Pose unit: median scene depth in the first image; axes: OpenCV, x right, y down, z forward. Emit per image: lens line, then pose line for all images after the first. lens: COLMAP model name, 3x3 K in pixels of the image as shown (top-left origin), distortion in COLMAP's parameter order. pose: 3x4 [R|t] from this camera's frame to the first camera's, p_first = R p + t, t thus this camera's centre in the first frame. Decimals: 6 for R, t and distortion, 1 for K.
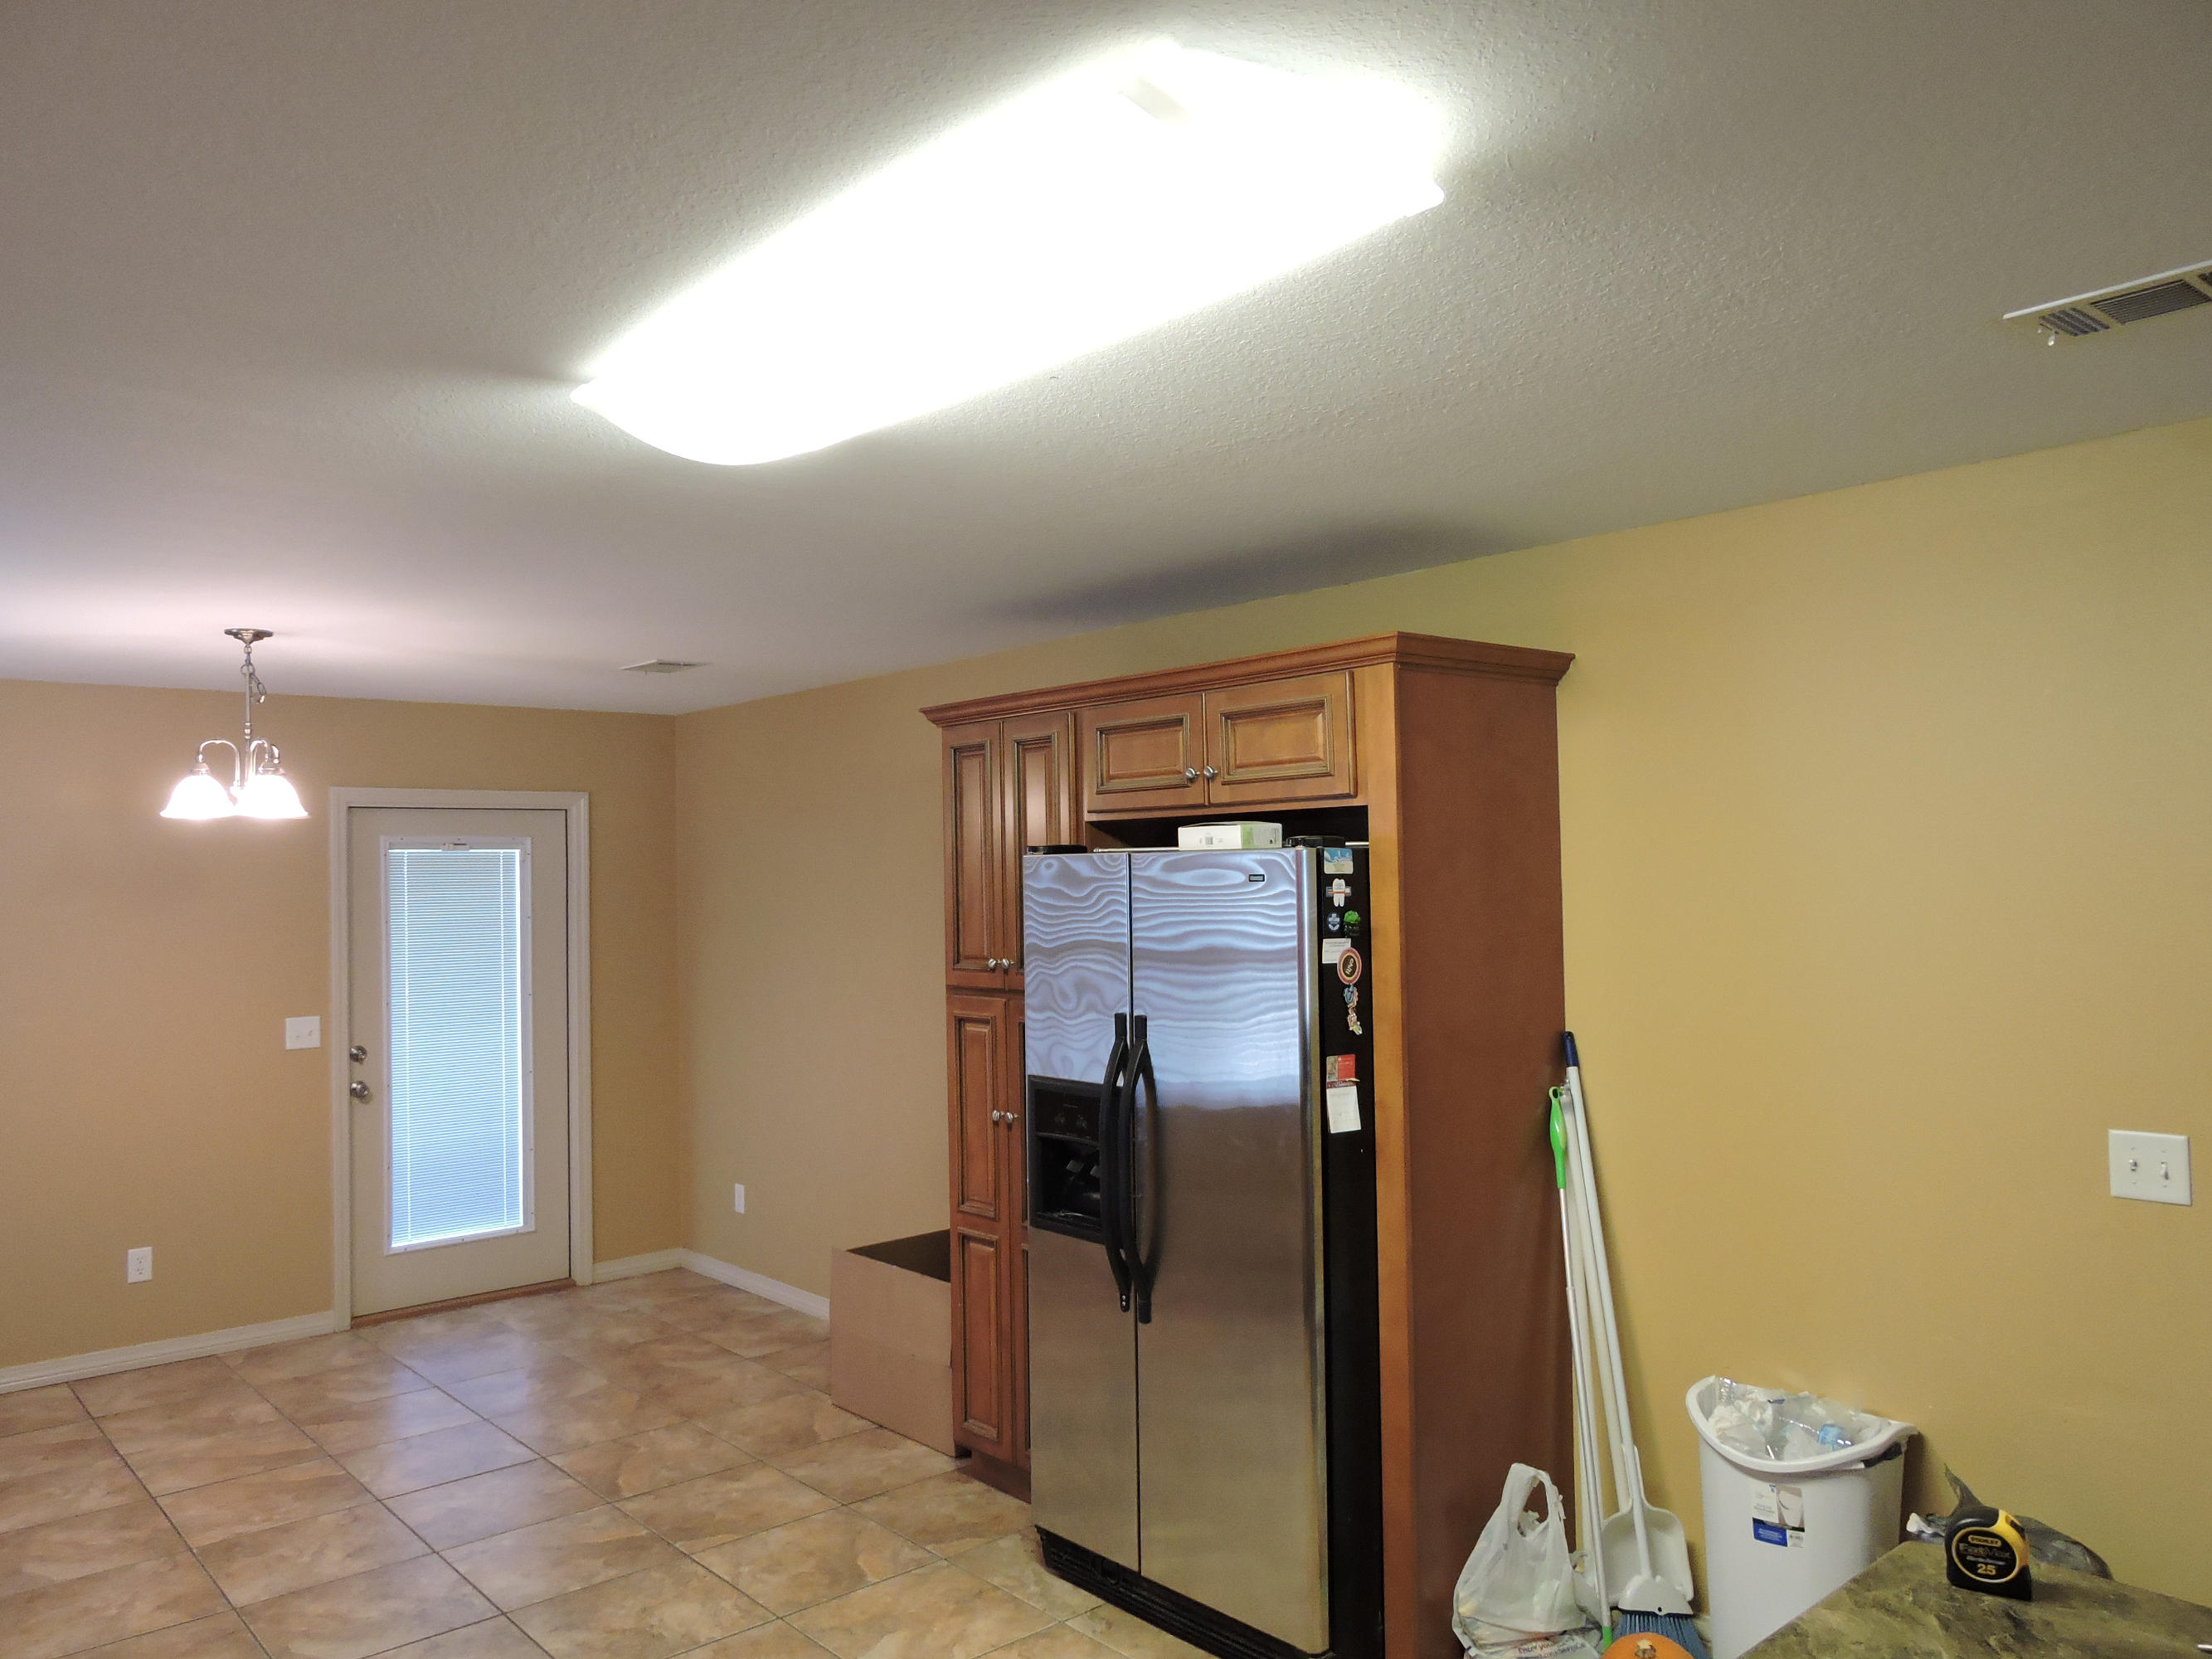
lens RADIAL K [[1567.8, 0, 1116.4], [0, 1567.8, 840.8], [0, 0, 1]] dist [-0.001186, -0.001533]
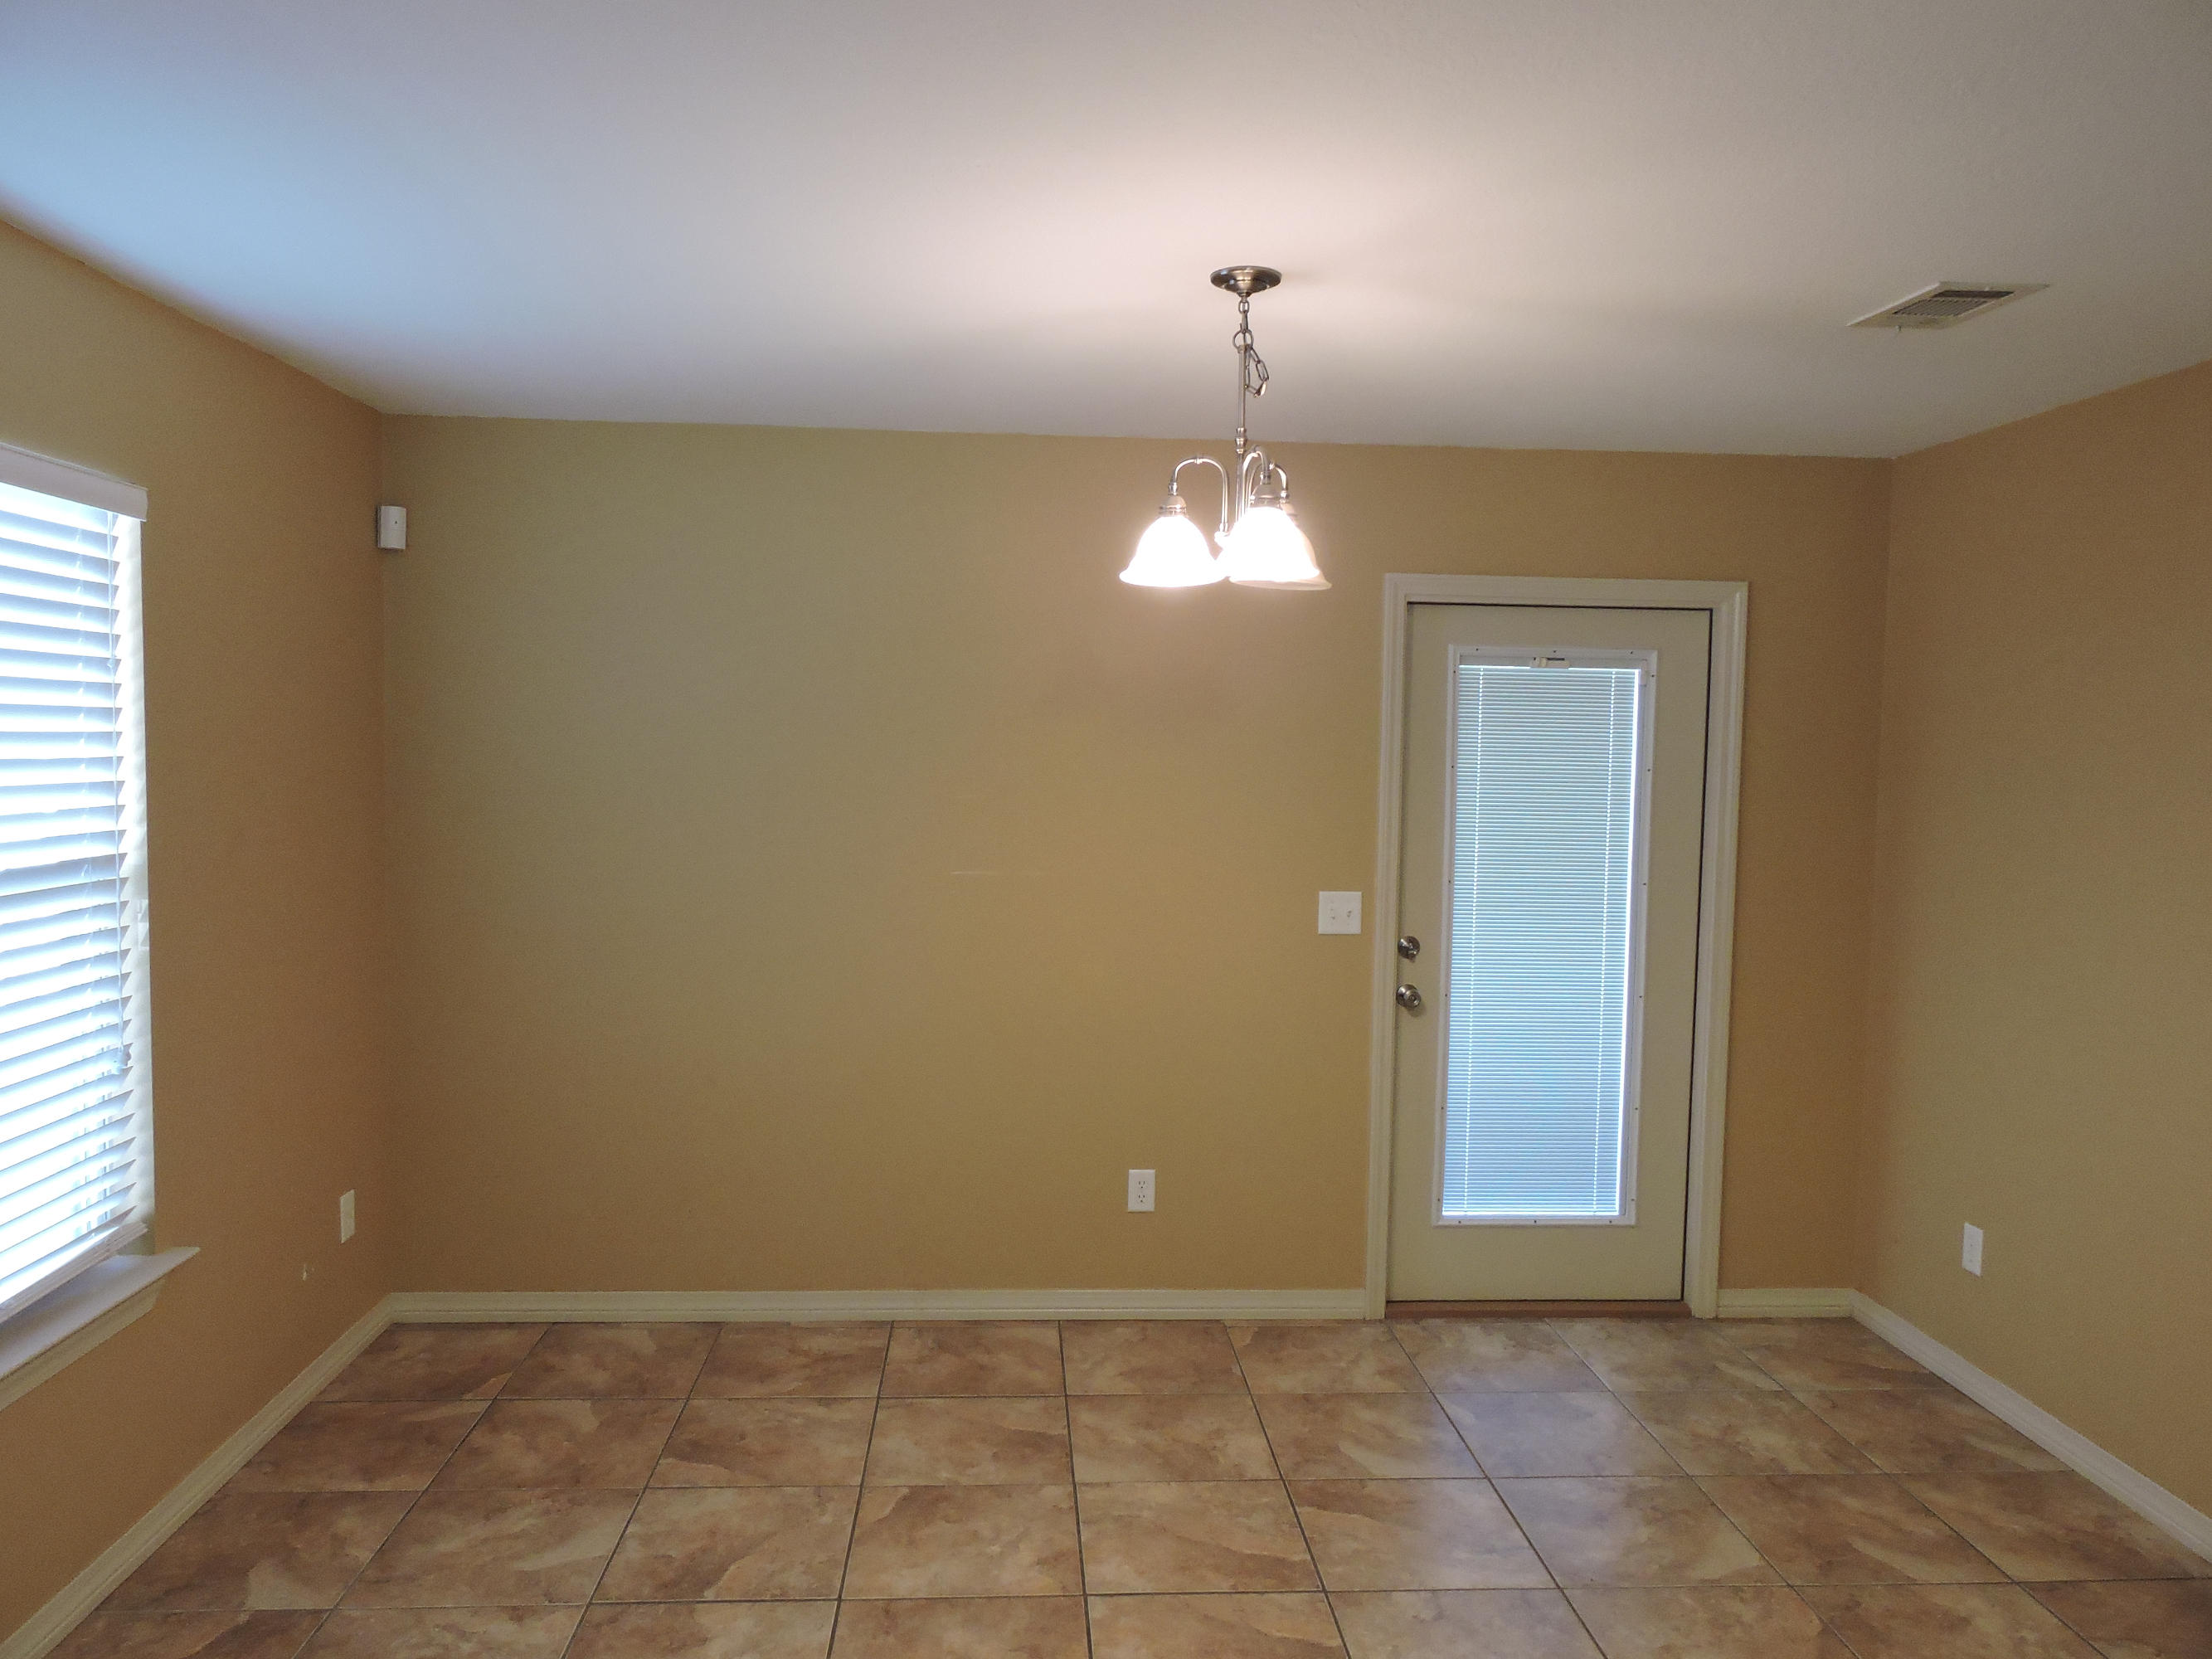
lens RADIAL K [[1567.8, 0, 1116.4], [0, 1567.8, 840.8], [0, 0, 1]] dist [-0.001186, -0.001533]
pose [[0.787590, 0.071340, -0.612056, -0.158140], [-0.017814, 0.995496, 0.093110, 0.023096], [0.615942, -0.062429, 0.785314, 0.368596]]
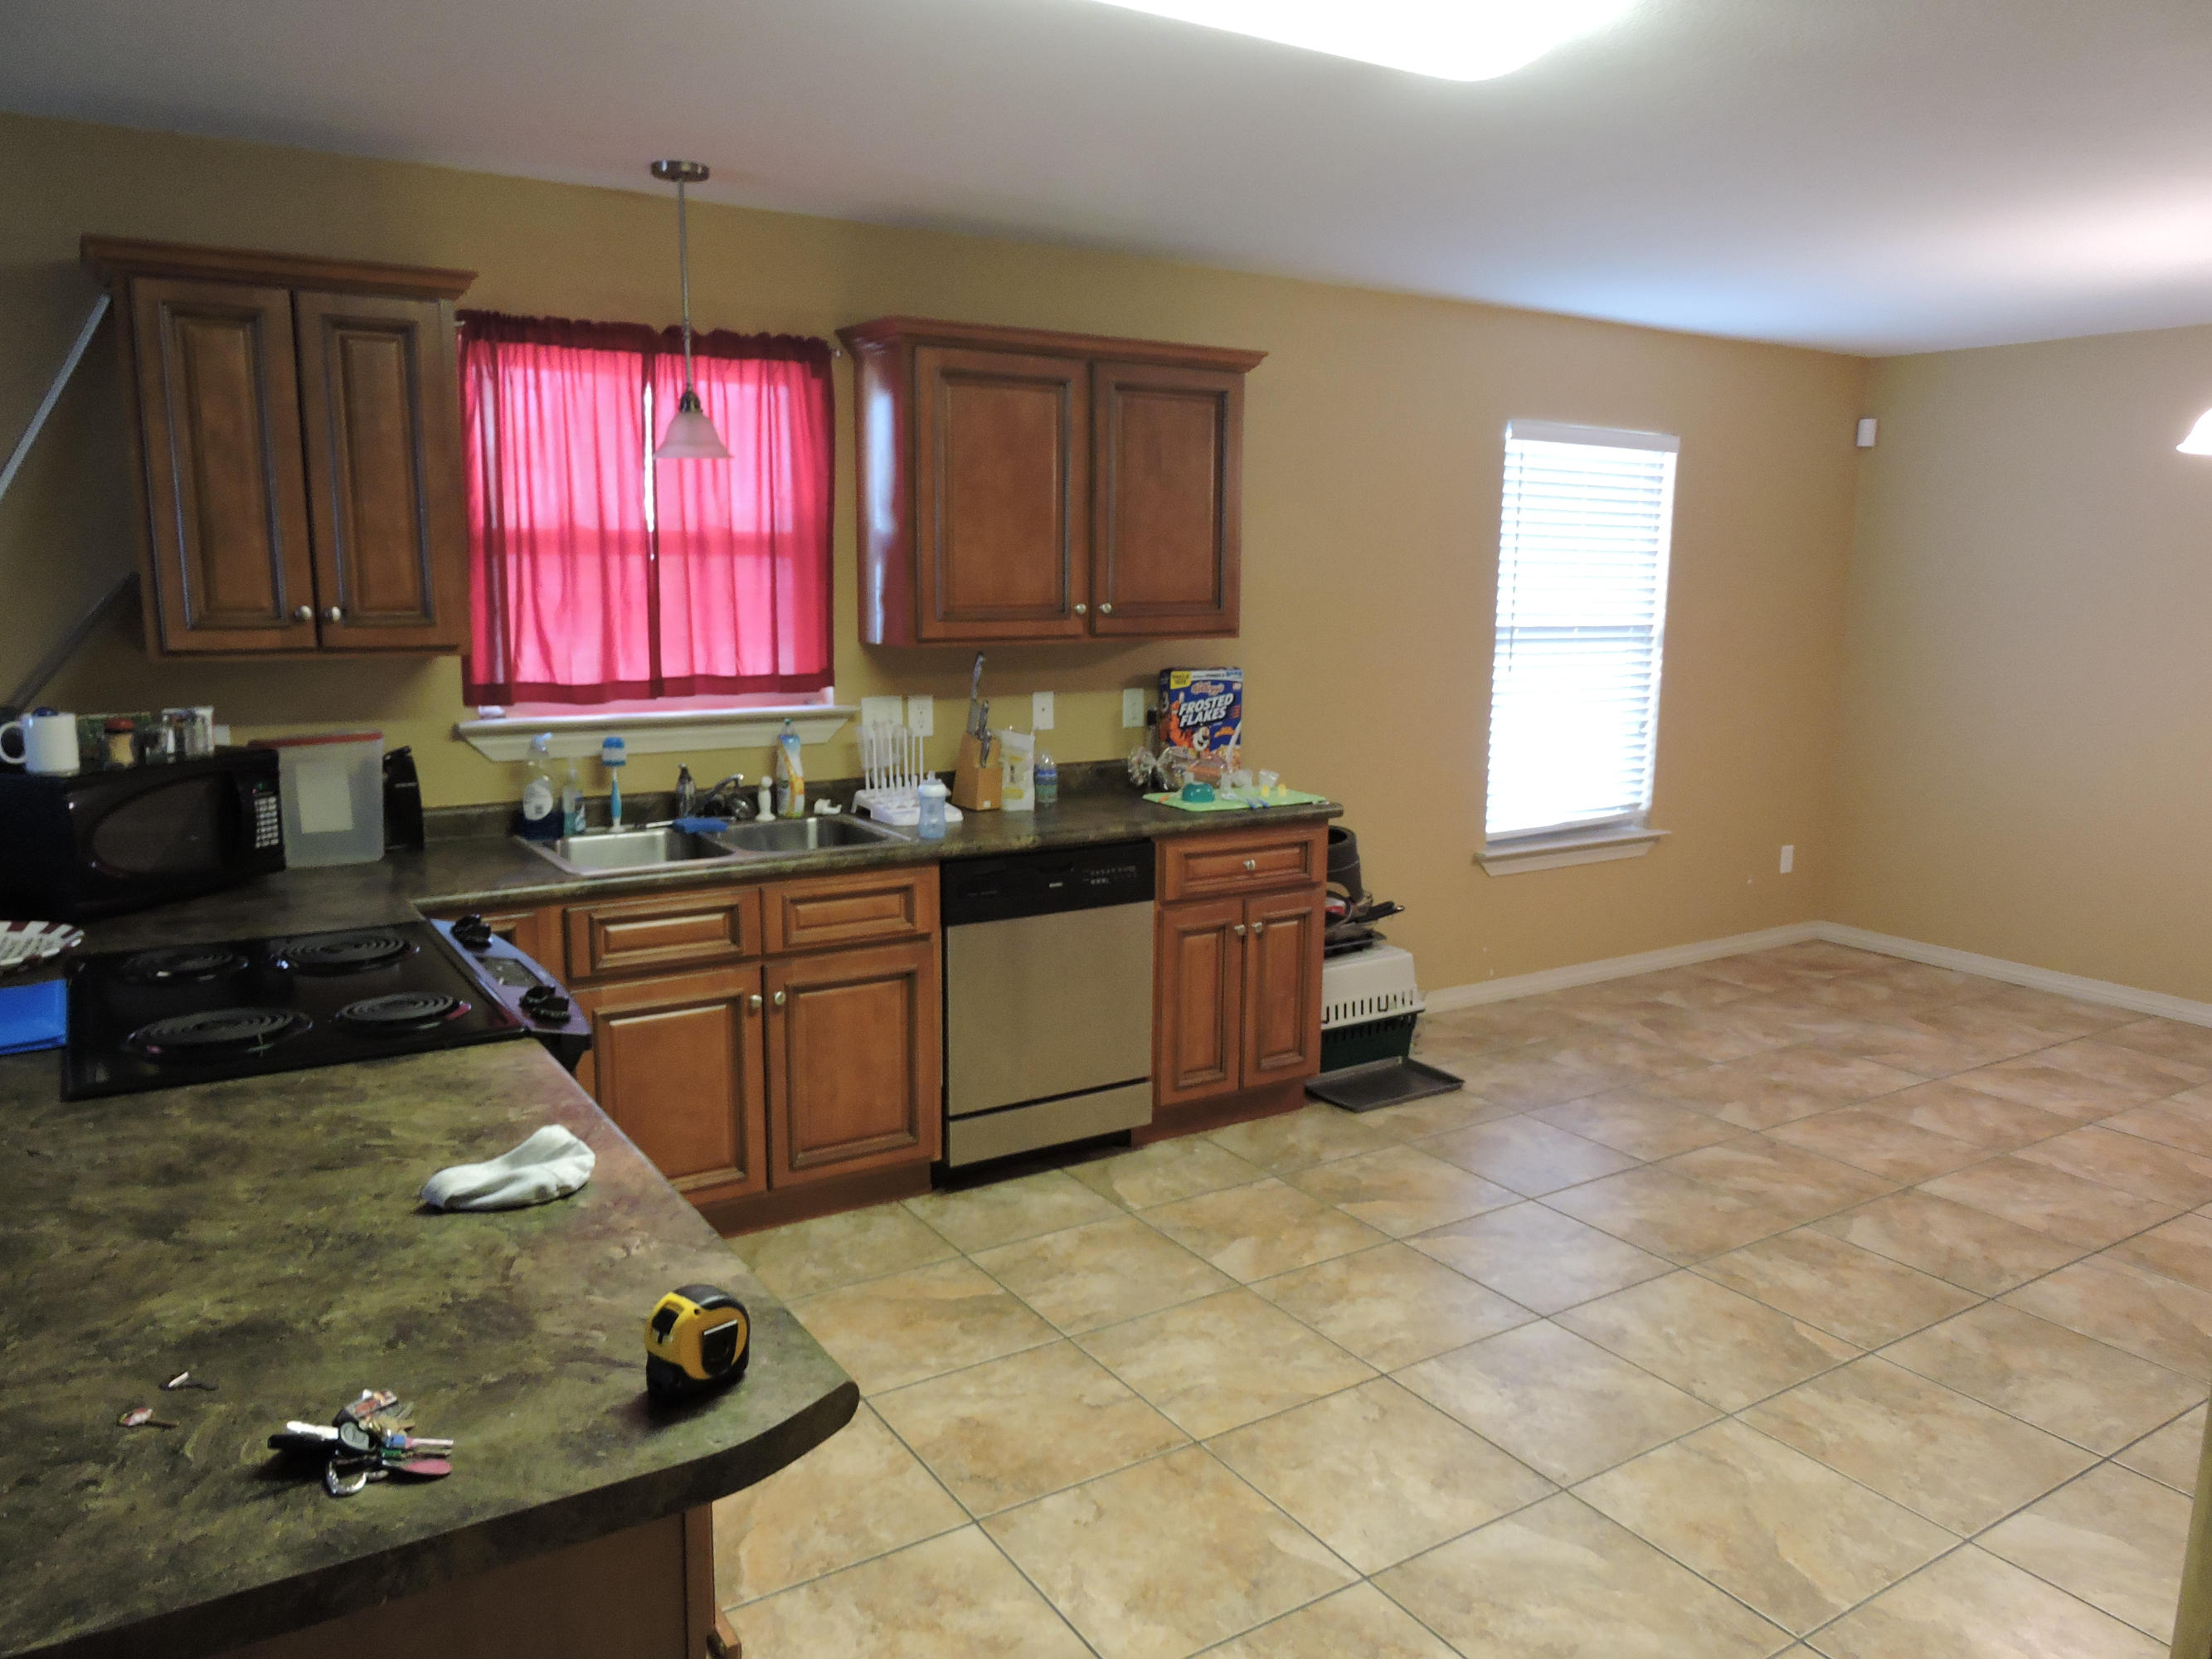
lens RADIAL K [[1601.9, 0, 1106.0], [0, 1601.9, 829.5], [0, 0, 1]] dist [-0.003473, -0.000827]
pose [[-0.164334, 0.175847, -0.970604, 0.363520], [0.012697, 0.984277, 0.176175, 0.023737], [0.986323, 0.016628, -0.163983, 0.391191]]
